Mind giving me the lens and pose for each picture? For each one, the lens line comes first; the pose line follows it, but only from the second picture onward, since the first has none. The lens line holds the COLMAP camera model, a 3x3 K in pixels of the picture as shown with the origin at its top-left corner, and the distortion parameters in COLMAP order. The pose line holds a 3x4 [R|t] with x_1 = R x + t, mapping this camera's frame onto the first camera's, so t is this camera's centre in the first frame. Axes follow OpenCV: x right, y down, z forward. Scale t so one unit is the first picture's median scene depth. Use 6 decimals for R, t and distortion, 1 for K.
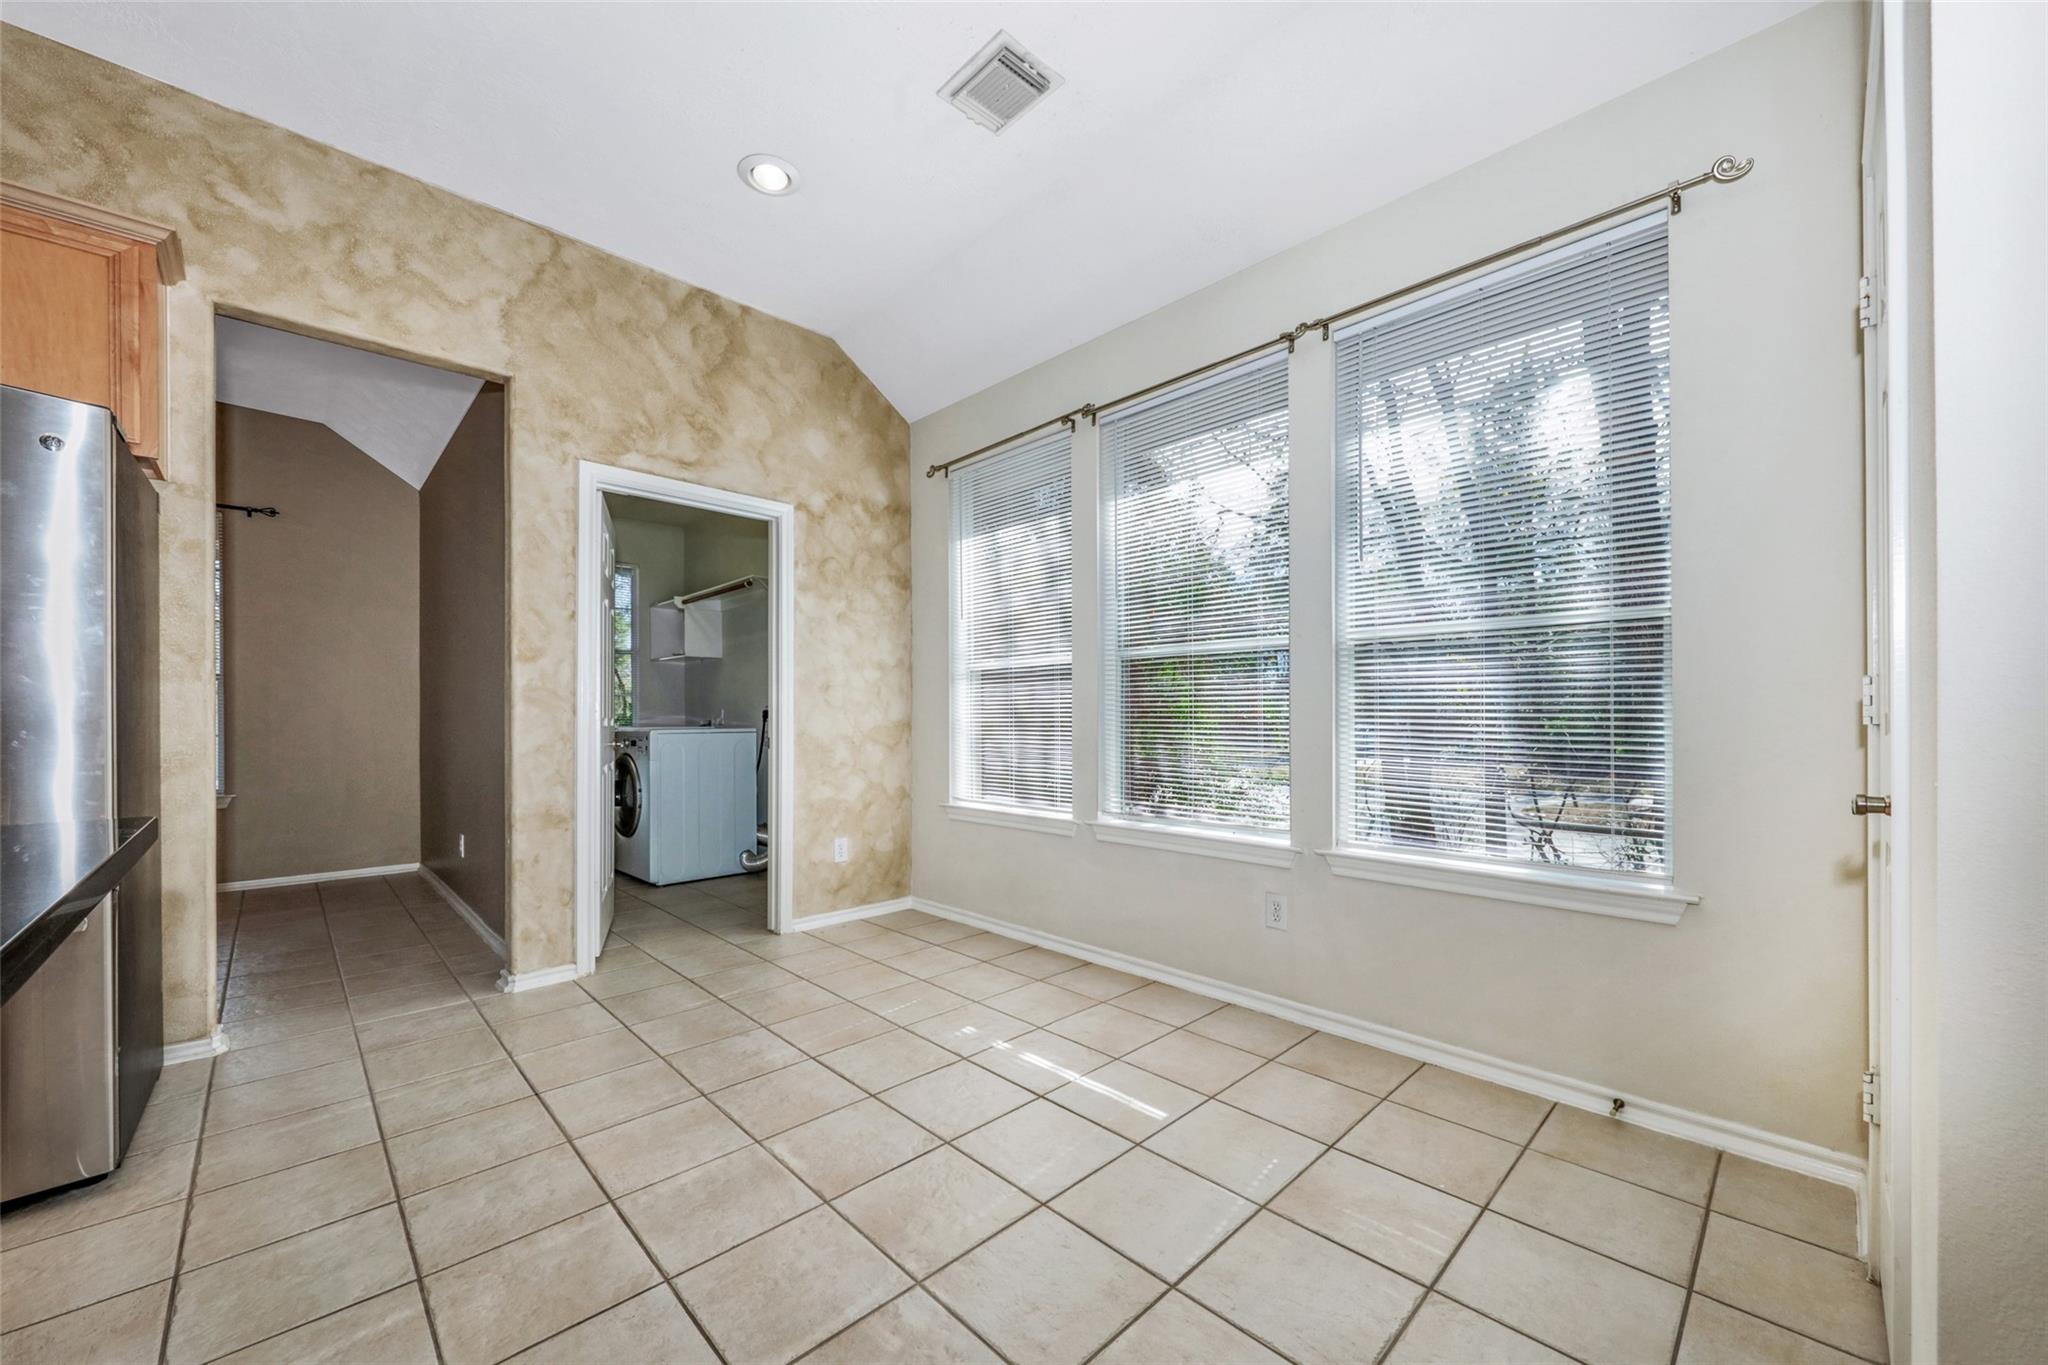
lens RADIAL K [[779.3, 0, 1030.6], [0, 779.3, 712.1], [0, 0, 1]] dist [0.000863, -0.000132]
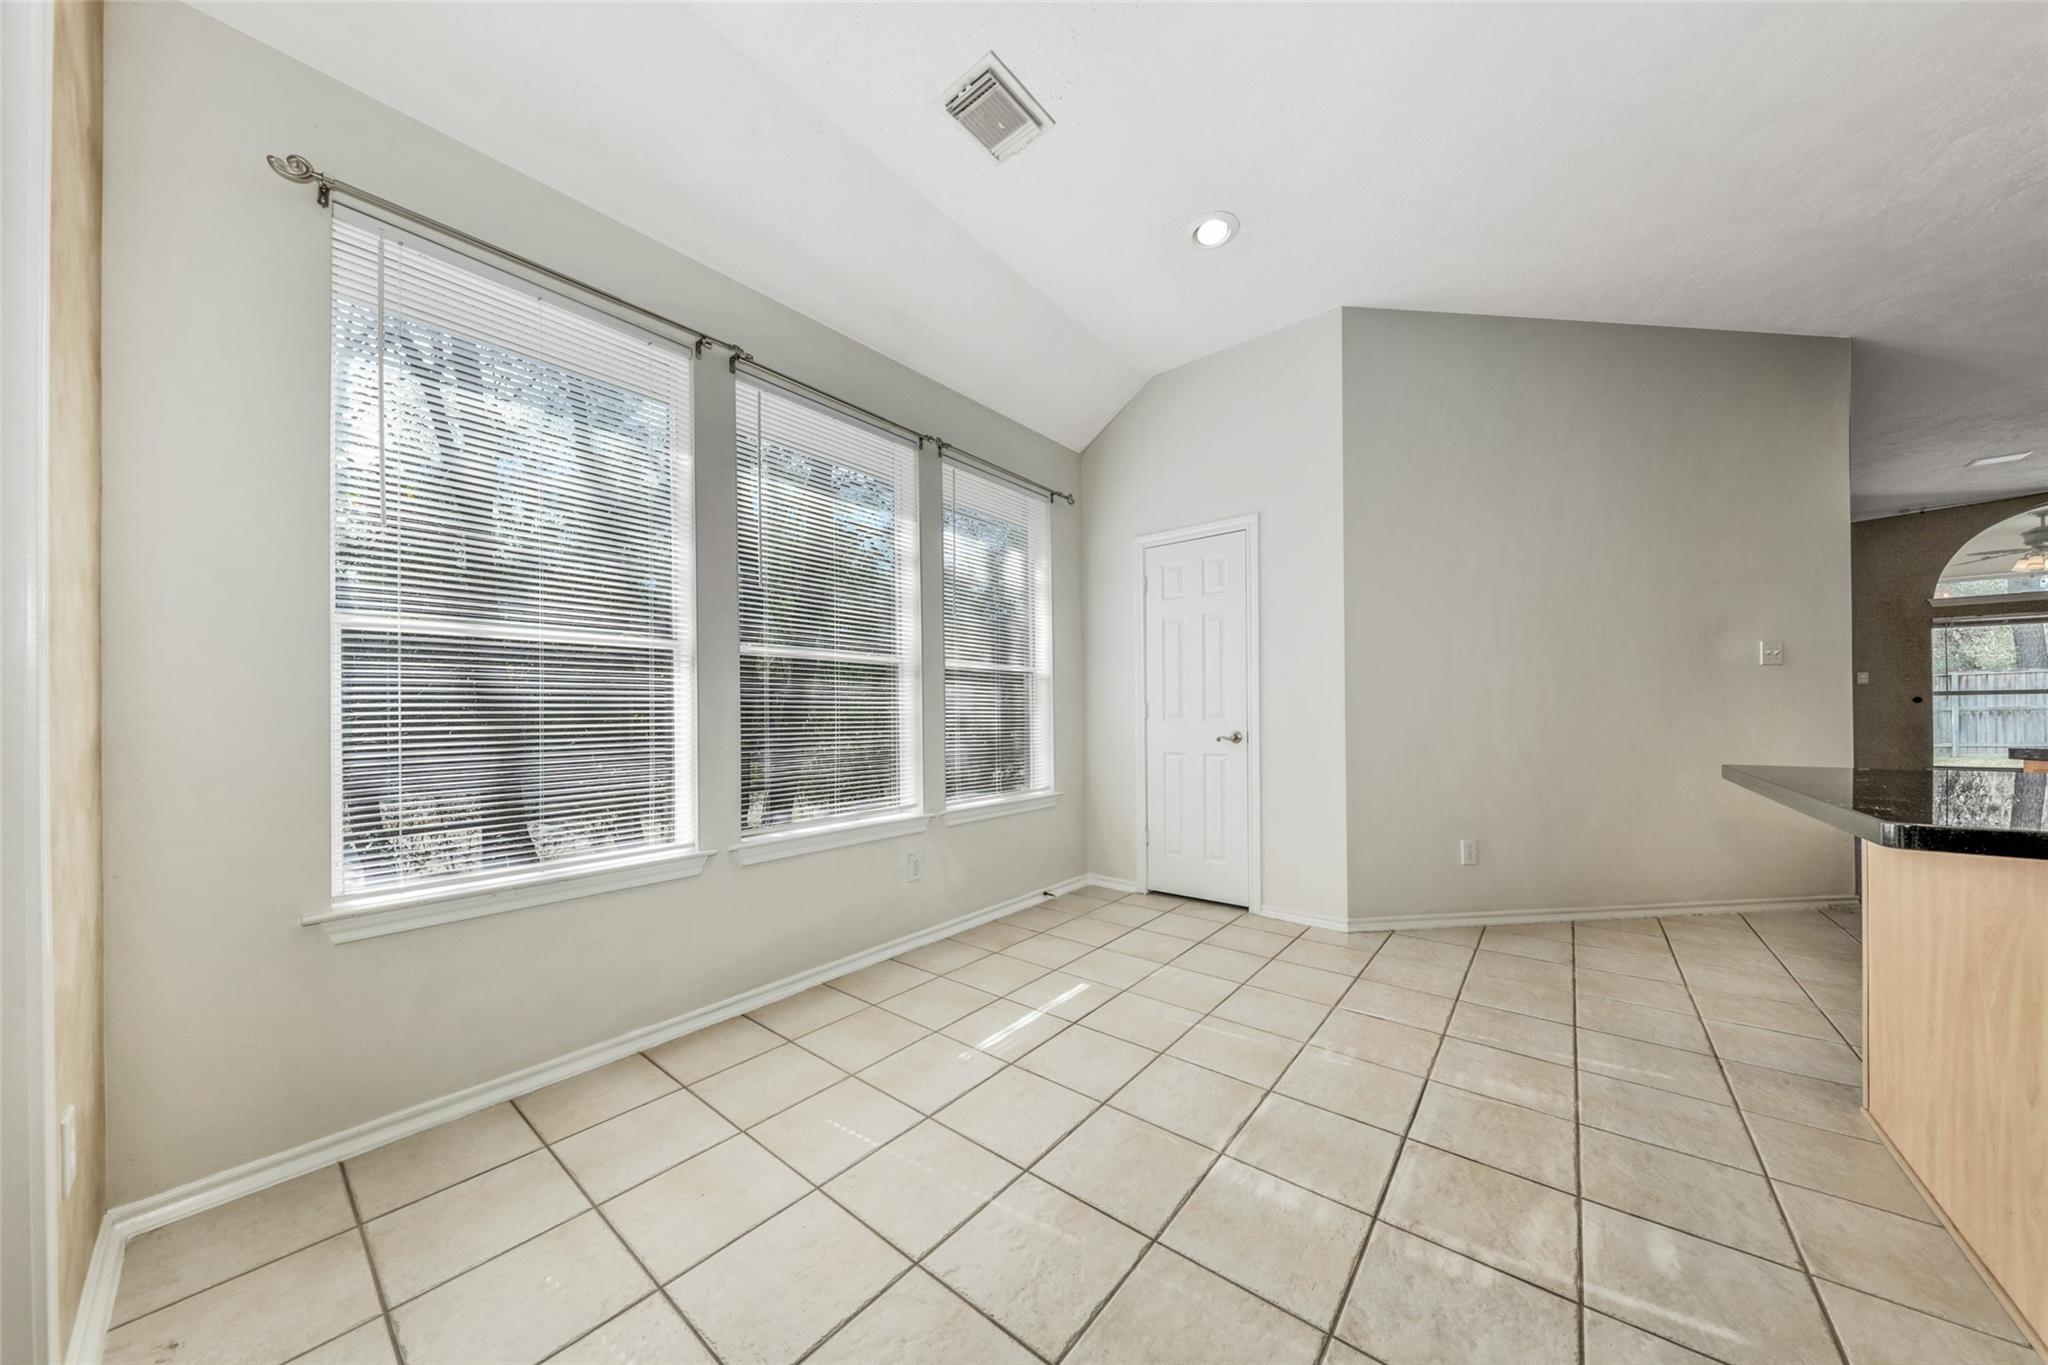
lens RADIAL K [[664.8, 0, 1024.6], [0, 664.8, 703.0], [0, 0, 1]] dist [0.001113, 0.000013]
pose [[-0.115732, 0.017278, 0.993130, -0.932830], [0.003197, 0.999850, -0.017023, 0.000064], [-0.993275, 0.001205, -0.115770, 1.079944]]
